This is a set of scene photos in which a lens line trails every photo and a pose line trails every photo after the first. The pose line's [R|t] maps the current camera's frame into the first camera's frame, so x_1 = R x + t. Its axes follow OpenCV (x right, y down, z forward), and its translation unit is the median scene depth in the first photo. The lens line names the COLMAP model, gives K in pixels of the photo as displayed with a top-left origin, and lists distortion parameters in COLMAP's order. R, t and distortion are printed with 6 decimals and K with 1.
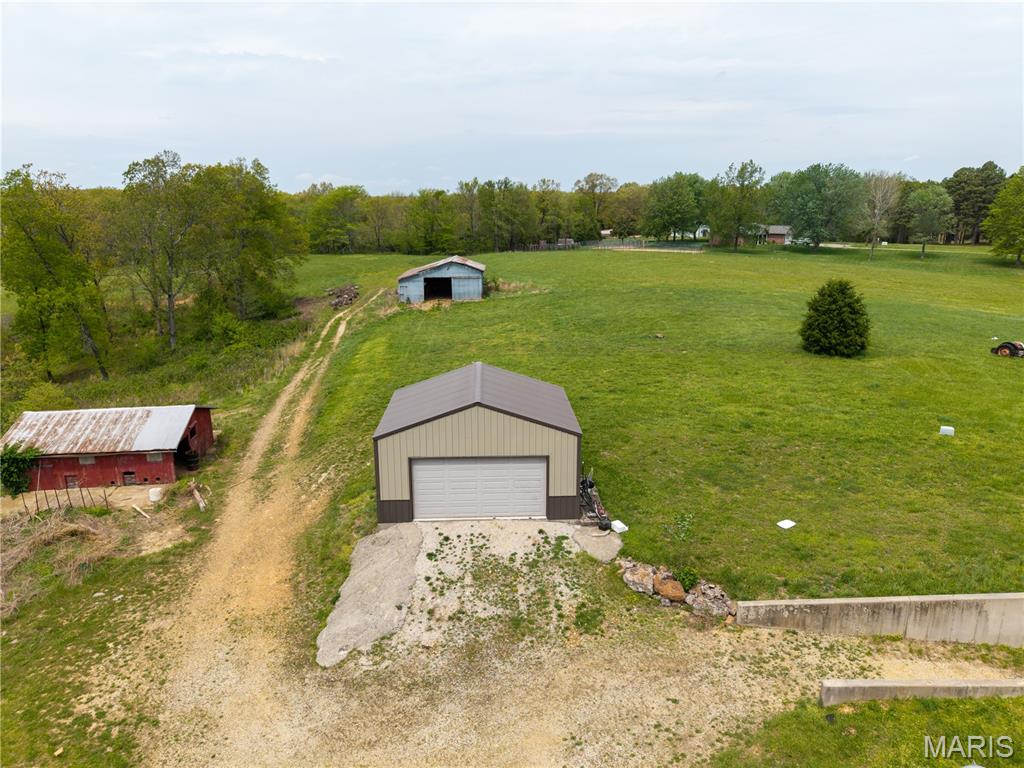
lens RADIAL K [[685.0, 0, 511.9], [0, 685.0, 389.5], [0, 0, 1]] dist [0.022352, -0.020610]
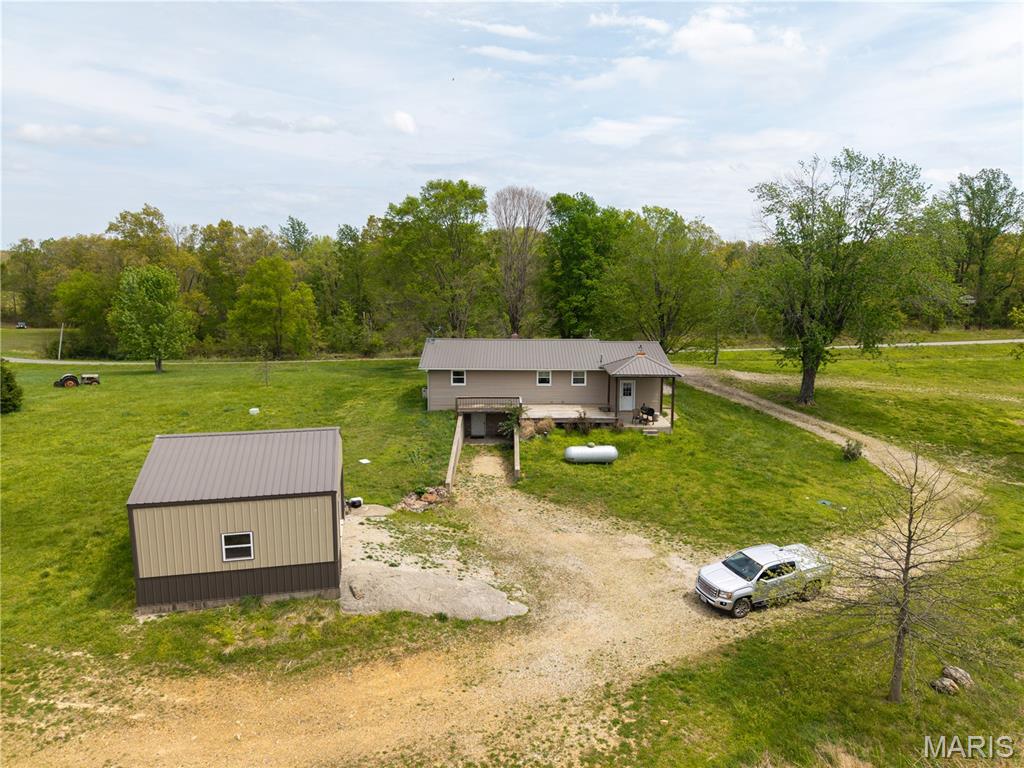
lens RADIAL K [[685.0, 0, 509.7], [0, 685.0, 377.0], [0, 0, 1]] dist [0.022352, -0.020610]
pose [[-0.178035, -0.150402, 0.972462, -1.165599], [0.259688, 0.946035, 0.193858, -0.201378], [-0.949139, 0.287050, -0.129370, 0.886085]]
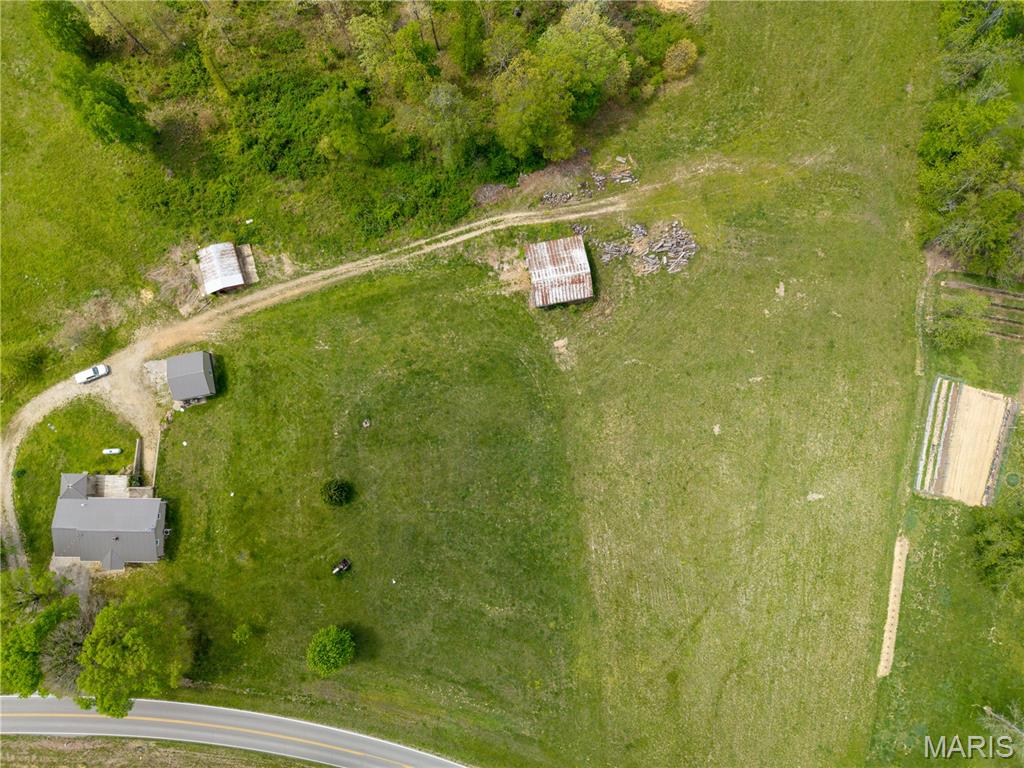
lens RADIAL K [[685.0, 0, 508.0], [0, 685.0, 383.2], [0, 0, 1]] dist [0.022352, -0.020610]
pose [[0.166644, 0.983003, -0.077037, 0.774121], [-0.264685, 0.119858, 0.956857, -5.377275], [0.949827, -0.139064, 0.280160, 1.968482]]
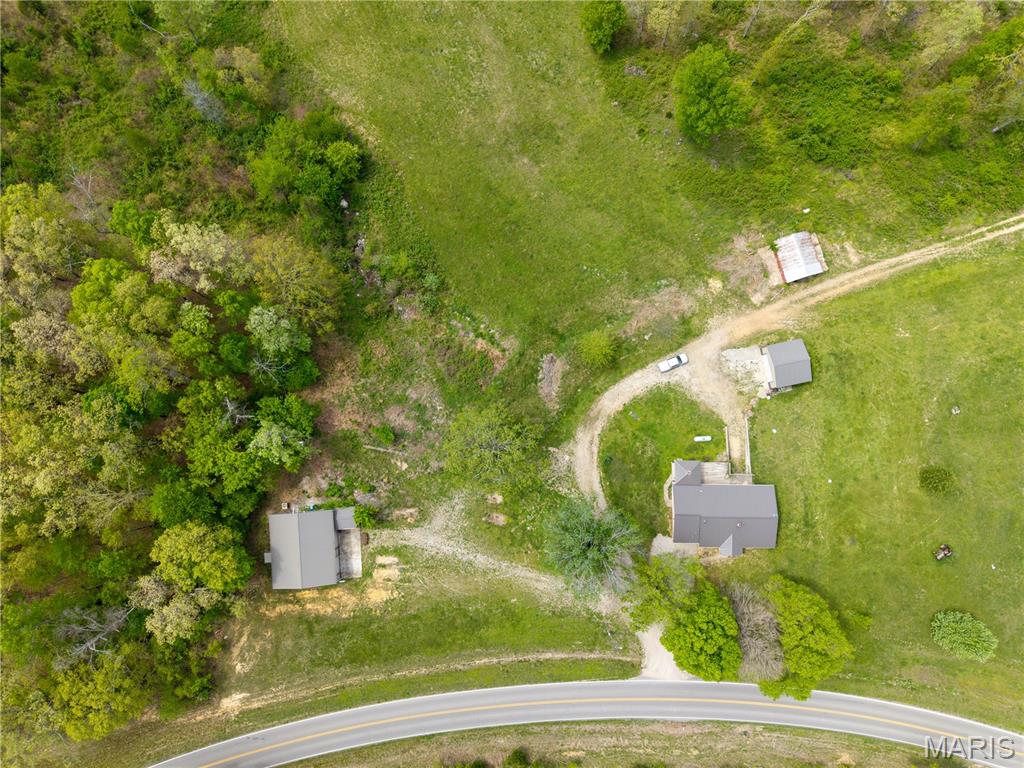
lens RADIAL K [[685.0, 0, 509.7], [0, 685.0, 383.9], [0, 0, 1]] dist [0.022352, -0.020610]
pose [[0.170917, 0.982494, -0.074111, 0.116058], [-0.261743, 0.117791, 0.957923, -4.254157], [0.949883, -0.144327, 0.277294, -2.210316]]
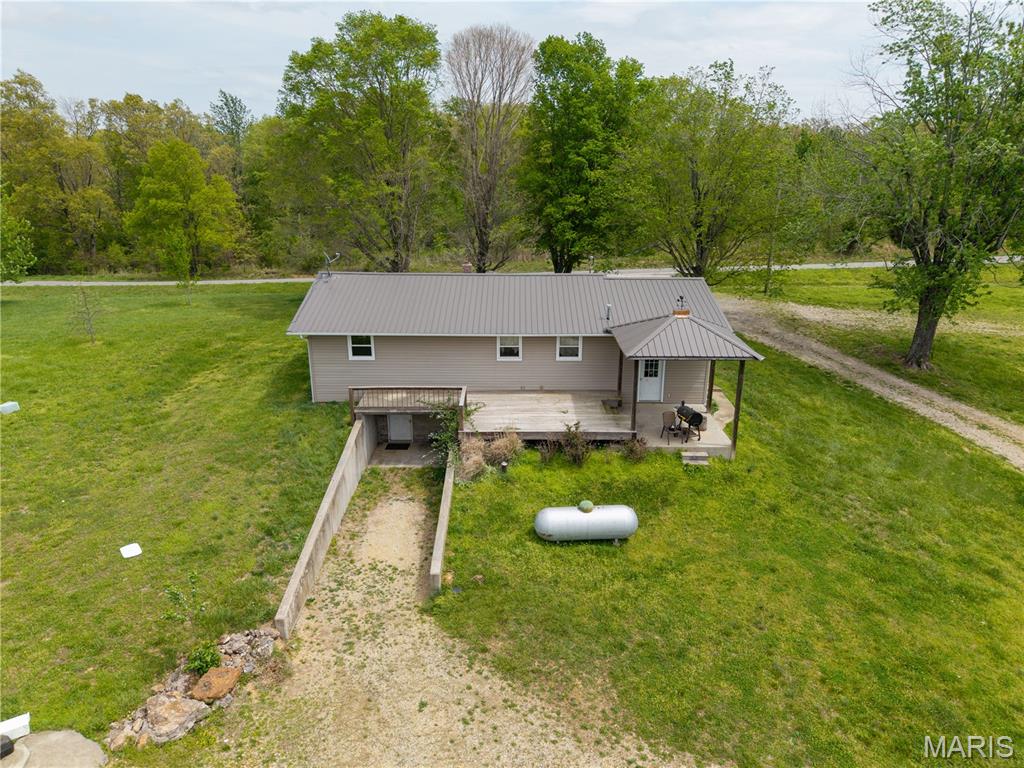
lens RADIAL K [[685.0, 0, 513.2], [0, 685.0, 382.9], [0, 0, 1]] dist [0.022352, -0.020610]
pose [[-0.178155, -0.302476, 0.936359, -0.347539], [0.261206, 0.902906, 0.341368, -0.126478], [-0.948700, 0.305399, -0.081849, 0.640225]]
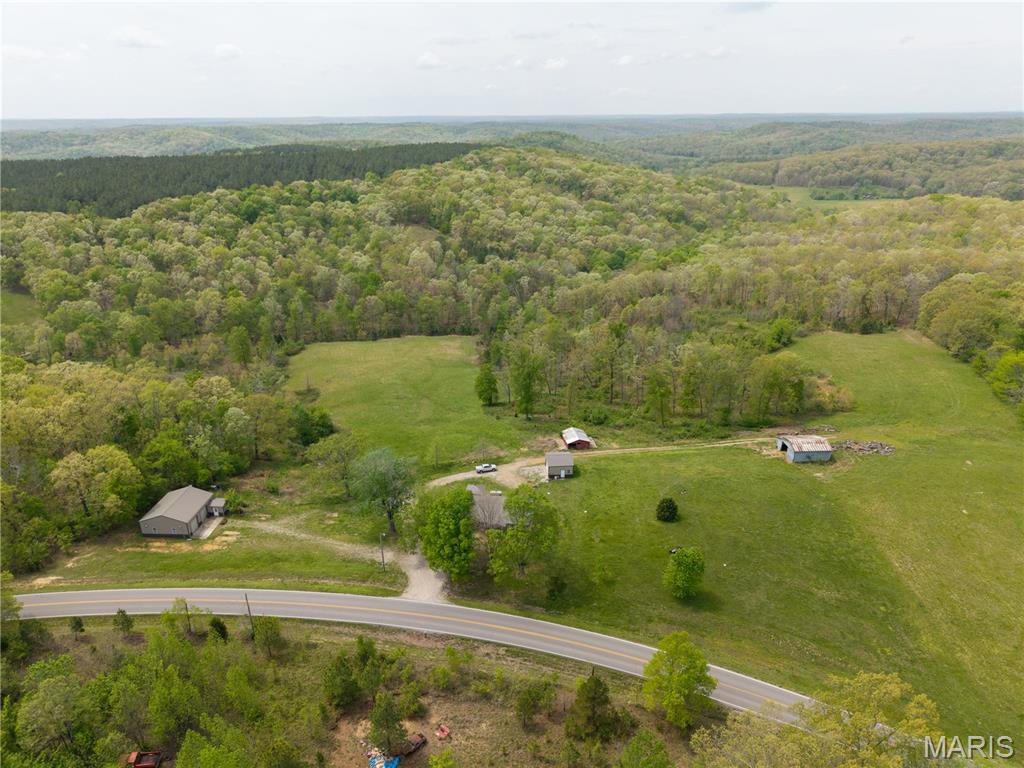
lens RADIAL K [[685.0, 0, 511.1], [0, 685.0, 379.6], [0, 0, 1]] dist [0.022352, -0.020610]
pose [[0.039241, 0.360440, -0.931957, 6.471949], [-0.256379, 0.905084, 0.339252, -3.101826], [0.965779, 0.225622, 0.127926, -0.463457]]
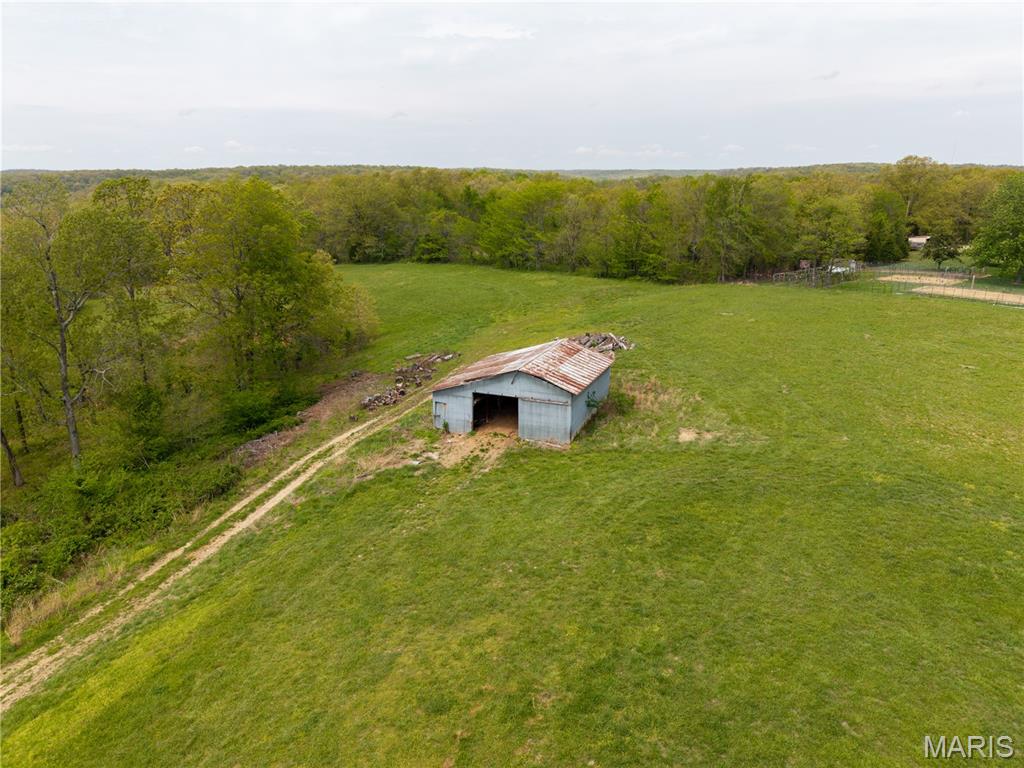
lens RADIAL K [[685.0, 0, 509.8], [0, 685.0, 385.7], [0, 0, 1]] dist [0.022352, -0.020610]
pose [[0.916152, 0.108785, -0.385786, 0.409034], [-0.098053, 0.994049, 0.047452, -0.726637], [0.388652, -0.005646, 0.921367, 1.856049]]
